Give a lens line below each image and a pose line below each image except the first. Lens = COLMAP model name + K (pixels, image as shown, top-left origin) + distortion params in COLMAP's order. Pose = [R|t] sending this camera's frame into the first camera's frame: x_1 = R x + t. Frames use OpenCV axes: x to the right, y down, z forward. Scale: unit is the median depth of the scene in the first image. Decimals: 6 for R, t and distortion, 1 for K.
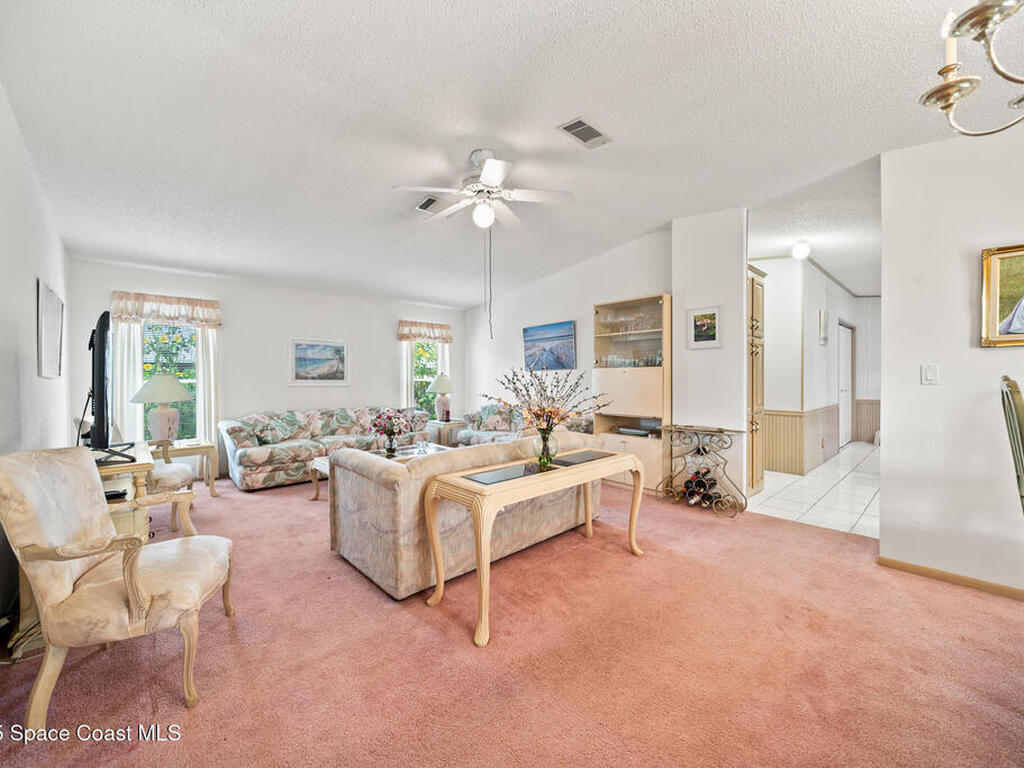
lens RADIAL K [[415.7, 0, 517.4], [0, 415.7, 380.9], [0, 0, 1]] dist [-0.001275, -0.001108]
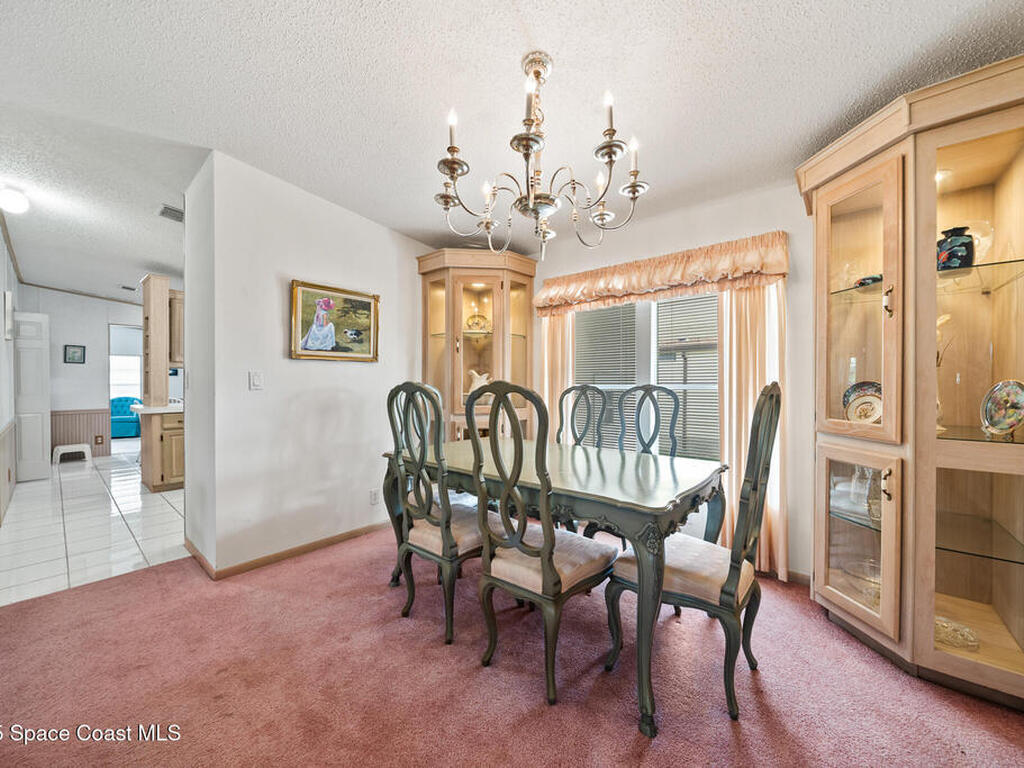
lens RADIAL K [[392.3, 0, 510.0], [0, 392.3, 382.9], [0, 0, 1]] dist [-0.002393, -0.000607]
pose [[-0.118270, 0.001676, 0.992980, -0.102729], [0.011449, 0.999934, -0.000324, -0.001355], [-0.992915, 0.011331, -0.118282, 0.450724]]
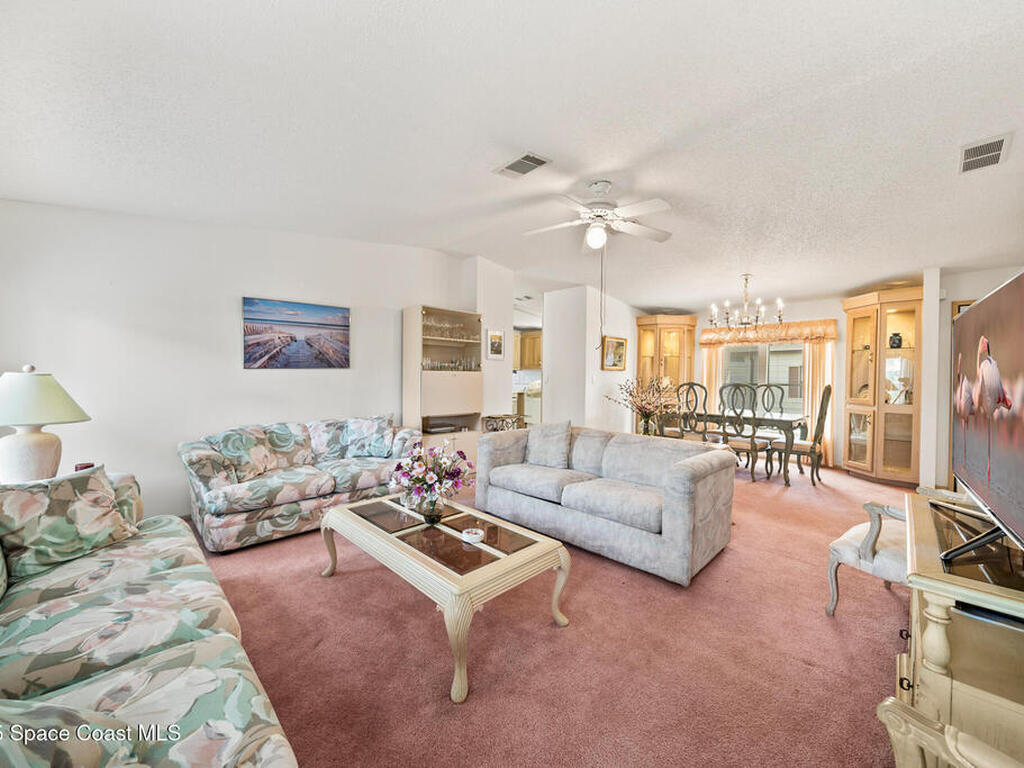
lens RADIAL K [[392.3, 0, 512.4], [0, 392.3, 379.5], [0, 0, 1]] dist [-0.002393, -0.000607]
pose [[-0.024431, -0.005537, 0.999686, -1.358818], [-0.001732, 0.999983, 0.005497, -0.027654], [-0.999700, -0.001597, -0.024440, 1.508677]]
